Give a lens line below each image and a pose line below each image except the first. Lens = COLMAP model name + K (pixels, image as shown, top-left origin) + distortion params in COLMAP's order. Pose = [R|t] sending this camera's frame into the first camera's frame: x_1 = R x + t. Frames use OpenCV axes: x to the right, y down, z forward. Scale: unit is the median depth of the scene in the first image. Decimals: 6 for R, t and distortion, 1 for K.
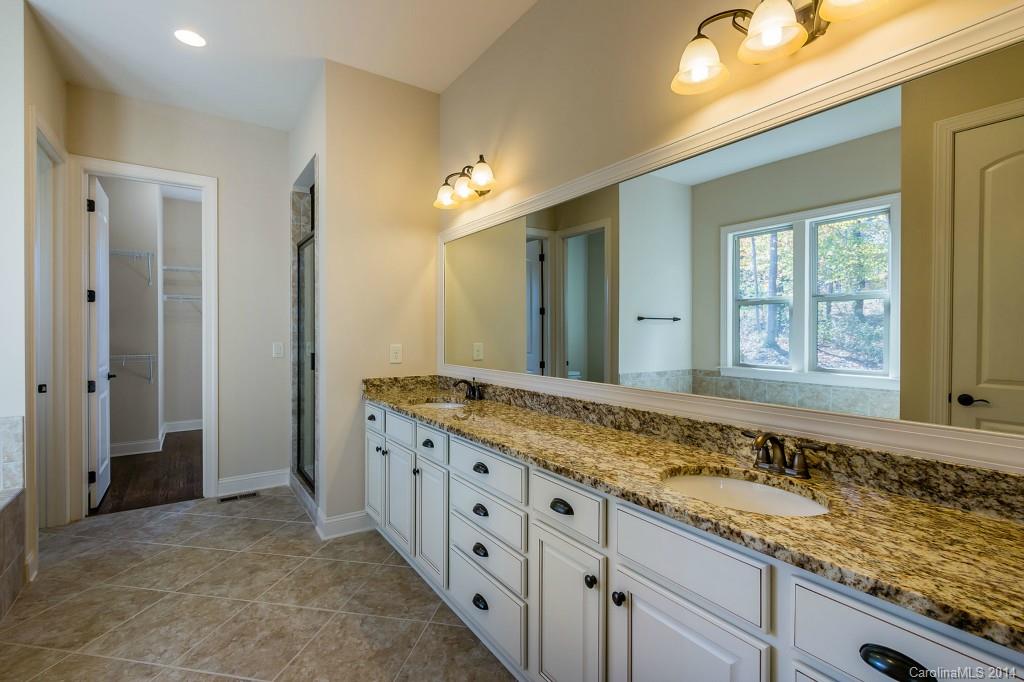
lens RADIAL K [[470.4, 0, 510.4], [0, 470.4, 339.5], [0, 0, 1]] dist [0.004358, 0.000243]
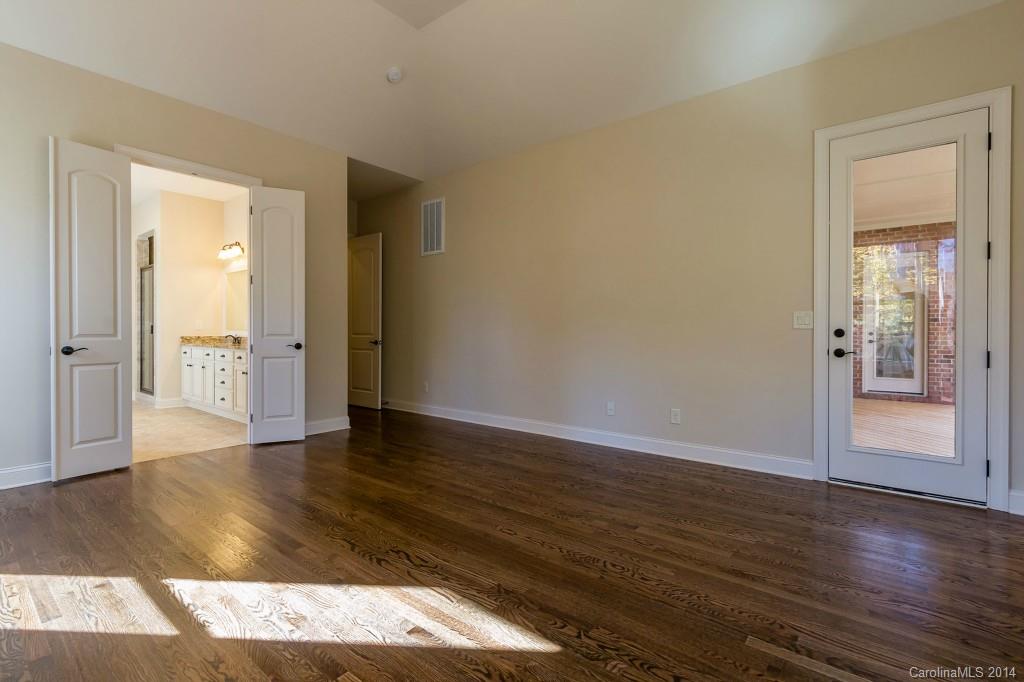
lens RADIAL K [[470.4, 0, 514.6], [0, 470.4, 333.5], [0, 0, 1]] dist [0.004358, 0.000243]
pose [[0.956864, -0.001319, 0.290532, 0.509376], [0.002059, 0.999995, -0.002240, 0.075131], [-0.290528, 0.002741, 0.956863, -1.472597]]
